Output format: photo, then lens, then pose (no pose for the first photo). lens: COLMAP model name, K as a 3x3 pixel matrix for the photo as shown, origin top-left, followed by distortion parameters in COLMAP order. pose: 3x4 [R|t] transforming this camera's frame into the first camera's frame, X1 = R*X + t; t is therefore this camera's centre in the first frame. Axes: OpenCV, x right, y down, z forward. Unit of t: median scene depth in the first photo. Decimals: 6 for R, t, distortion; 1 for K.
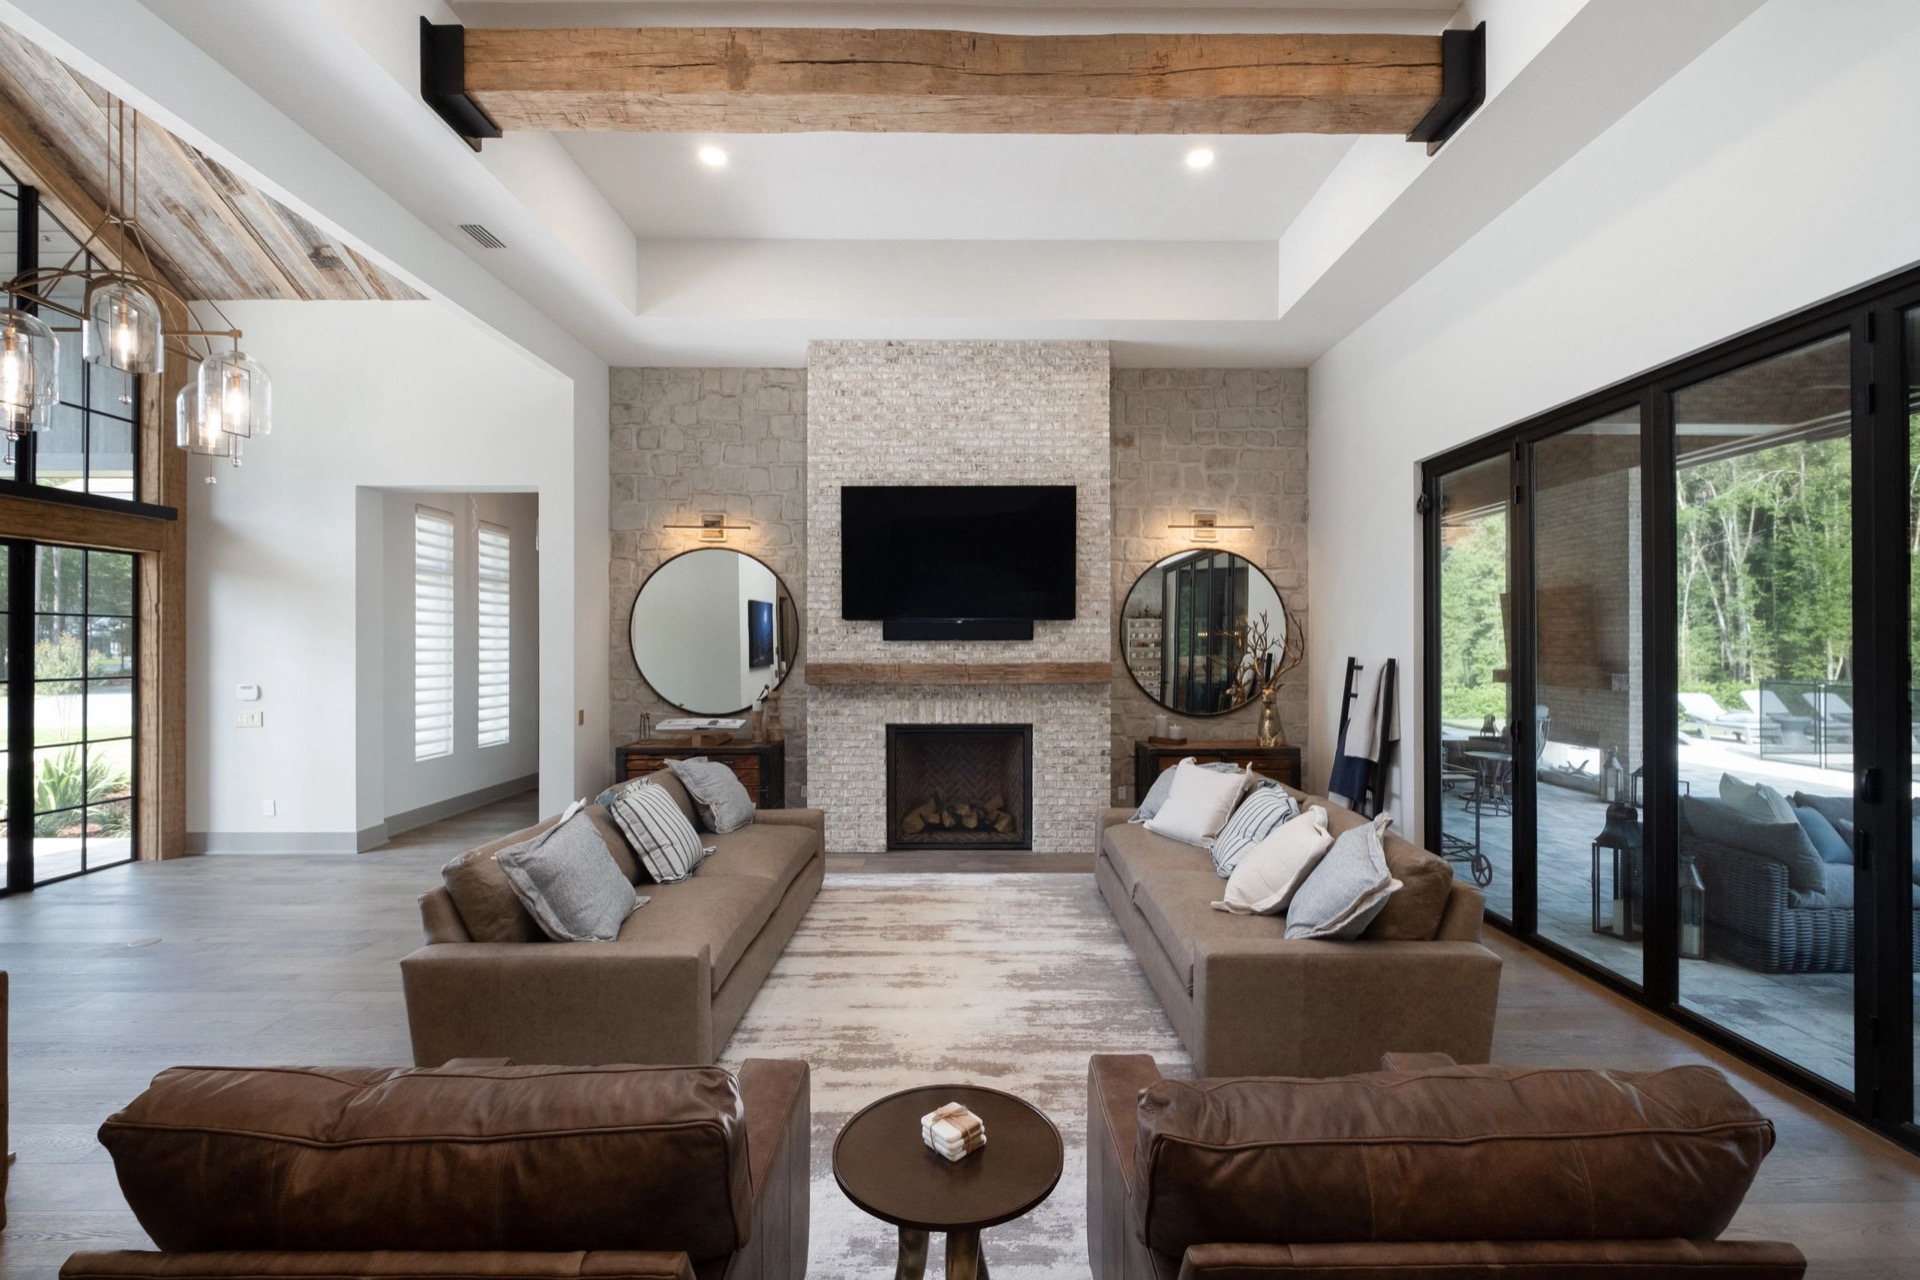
lens RADIAL K [[843.6, 0, 960.8], [0, 843.6, 644.3], [0, 0, 1]] dist [-0.004698, 0.000186]
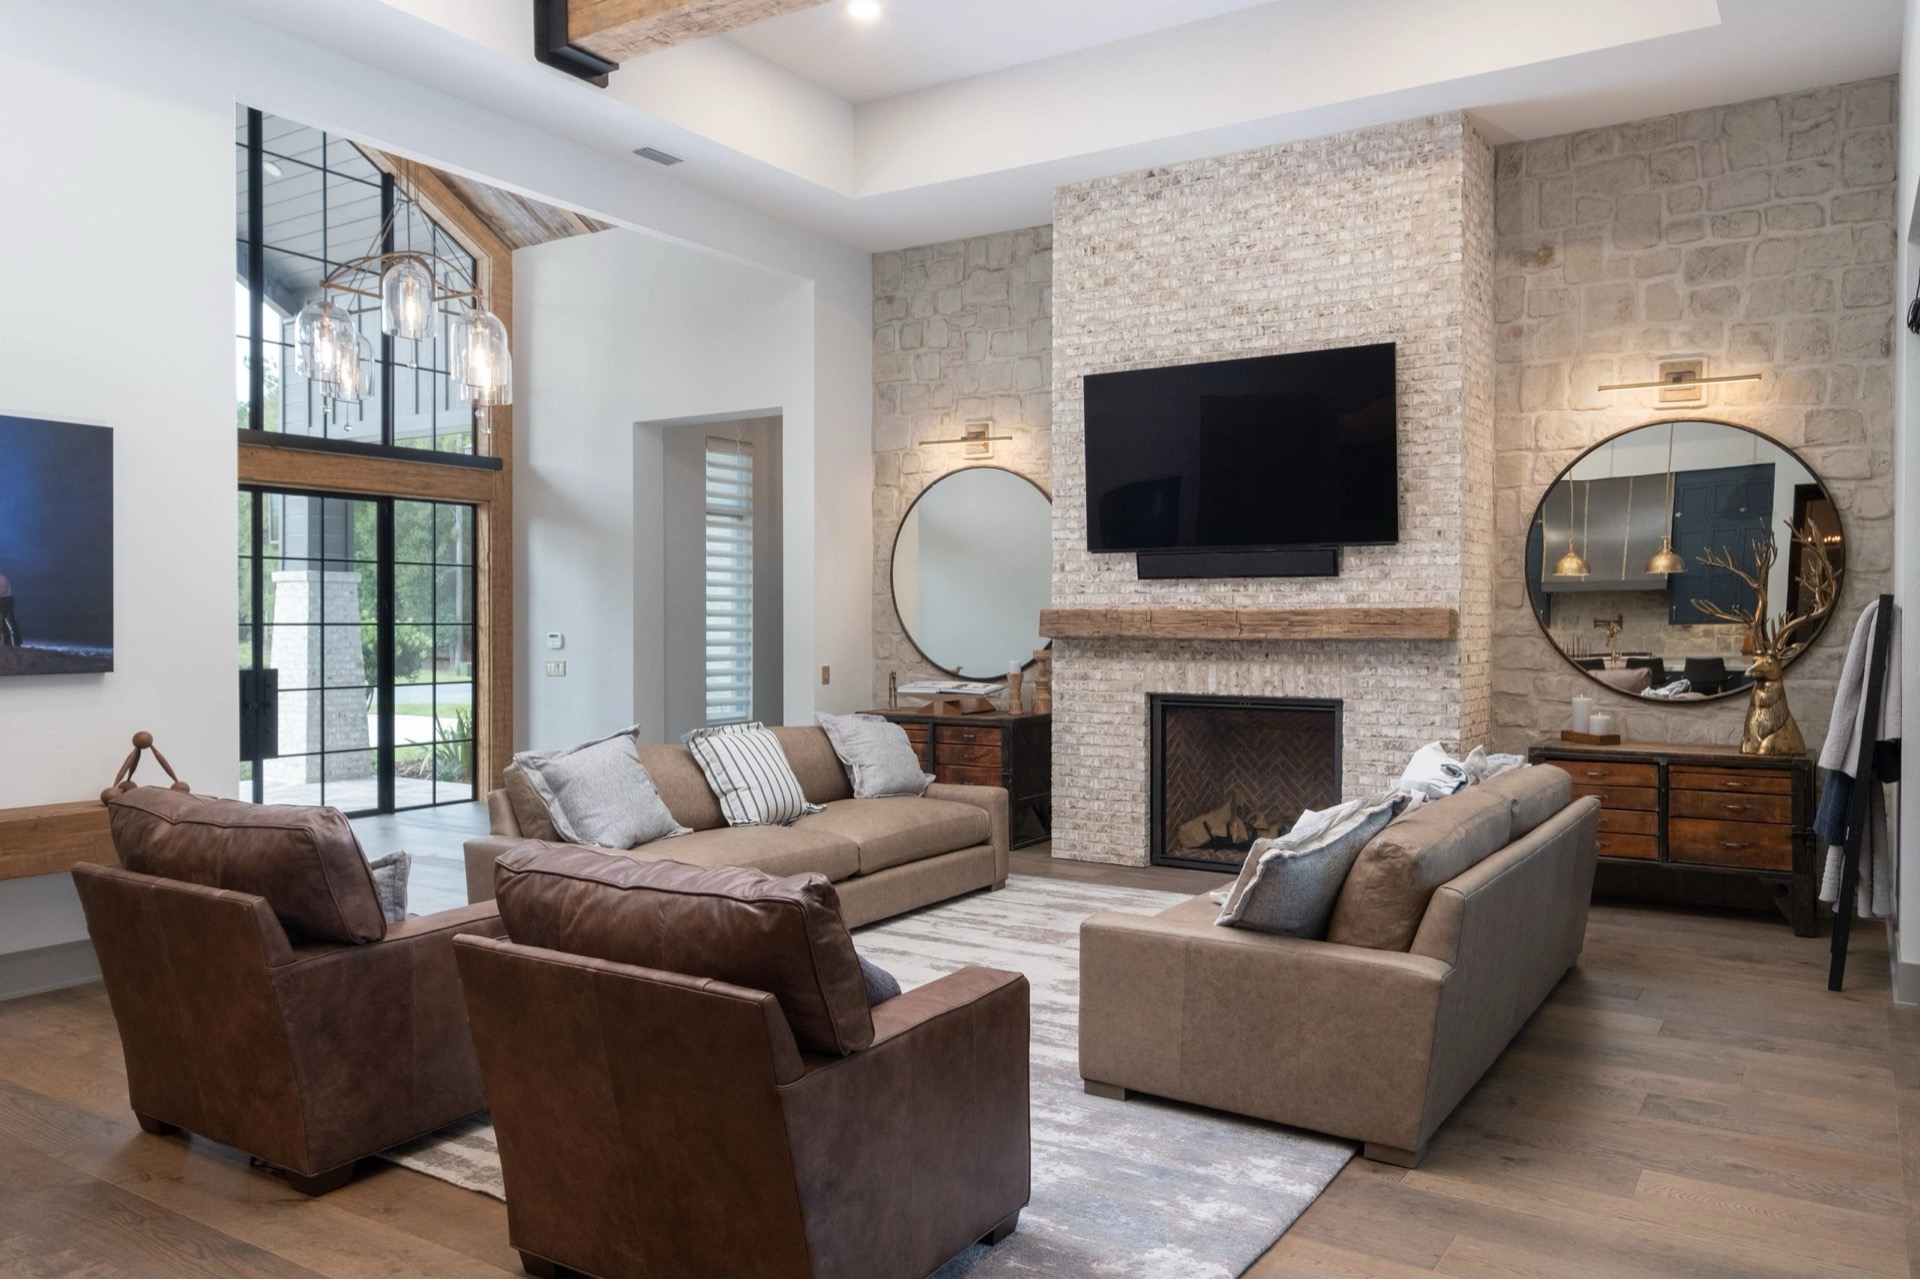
lens RADIAL K [[1393.3, 0, 960.0], [0, 1393.3, 637.8], [0, 0, 1]] dist [-0.002123, 0.021144]
pose [[0.837188, 0.009419, -0.546834, 0.441491], [-0.002593, 0.999909, 0.013253, 0.030632], [0.546909, -0.009677, 0.837136, -0.106643]]
